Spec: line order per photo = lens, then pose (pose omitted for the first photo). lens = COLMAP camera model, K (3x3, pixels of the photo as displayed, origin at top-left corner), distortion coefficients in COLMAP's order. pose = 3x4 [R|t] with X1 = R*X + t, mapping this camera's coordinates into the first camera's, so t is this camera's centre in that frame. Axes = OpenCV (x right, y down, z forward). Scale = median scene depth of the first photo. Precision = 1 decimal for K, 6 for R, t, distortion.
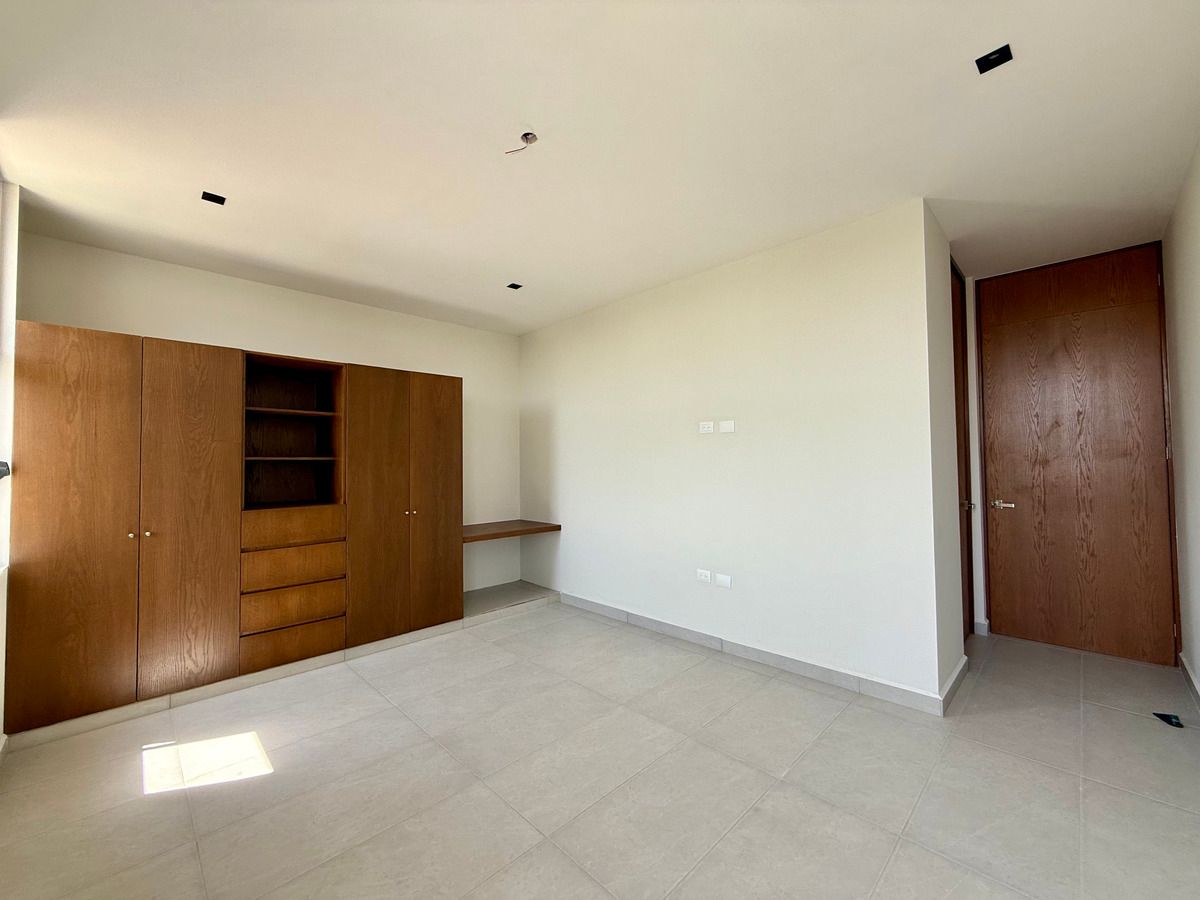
lens RADIAL K [[482.9, 0, 597.7], [0, 482.9, 448.0], [0, 0, 1]] dist [0.001320, 0.000620]
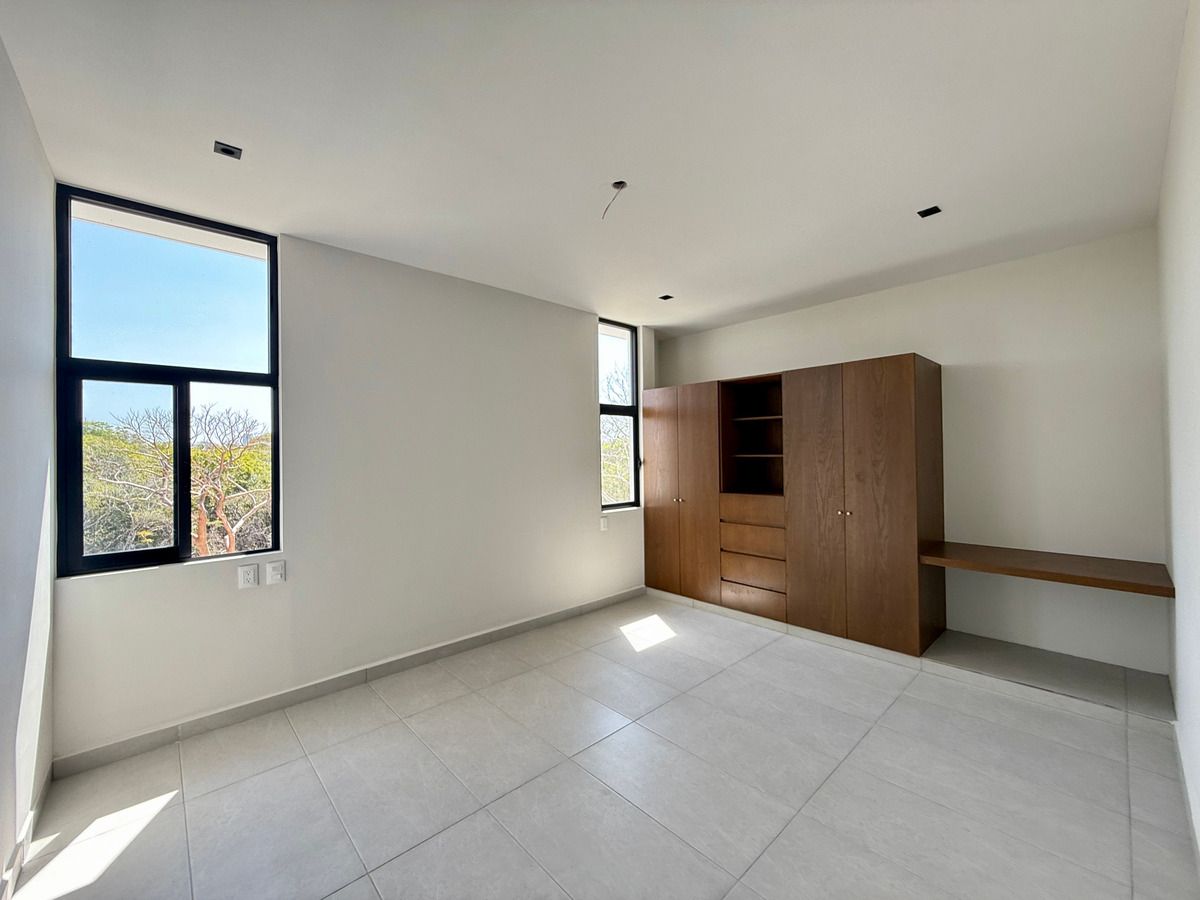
lens RADIAL K [[482.9, 0, 597.7], [0, 482.9, 448.0], [0, 0, 1]] dist [0.001320, 0.000620]
pose [[-0.033294, -0.000342, -0.999446, 0.648098], [0.043791, 0.999039, -0.001801, -0.015243], [0.998486, -0.043827, -0.033247, 0.625997]]
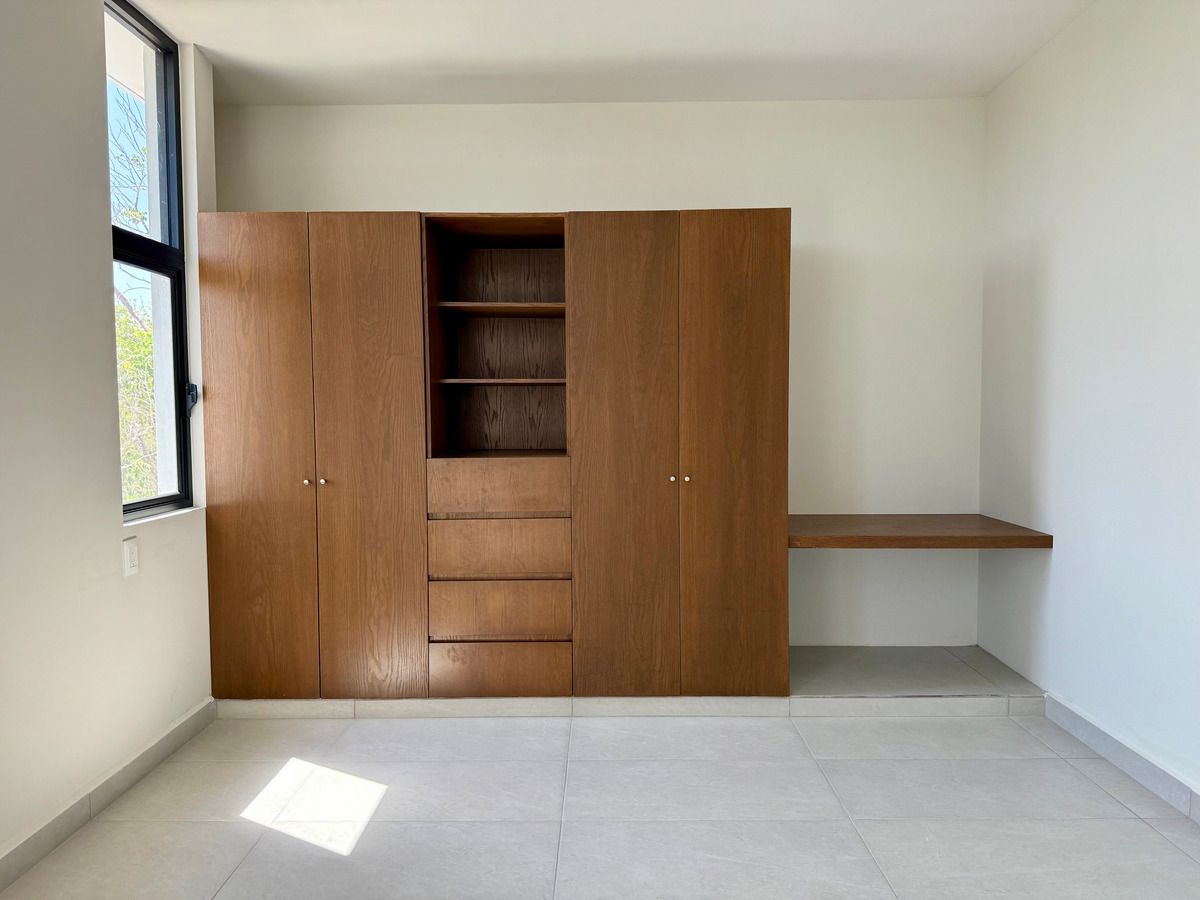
lens RADIAL K [[850.8, 0, 598.6], [0, 850.8, 445.6], [0, 0, 1]] dist [0.113115, -0.191426]
pose [[0.706974, 0.040720, -0.706066, 0.247343], [0.021877, 0.996604, 0.079380, 0.021369], [0.706901, -0.071567, 0.703683, 0.302837]]
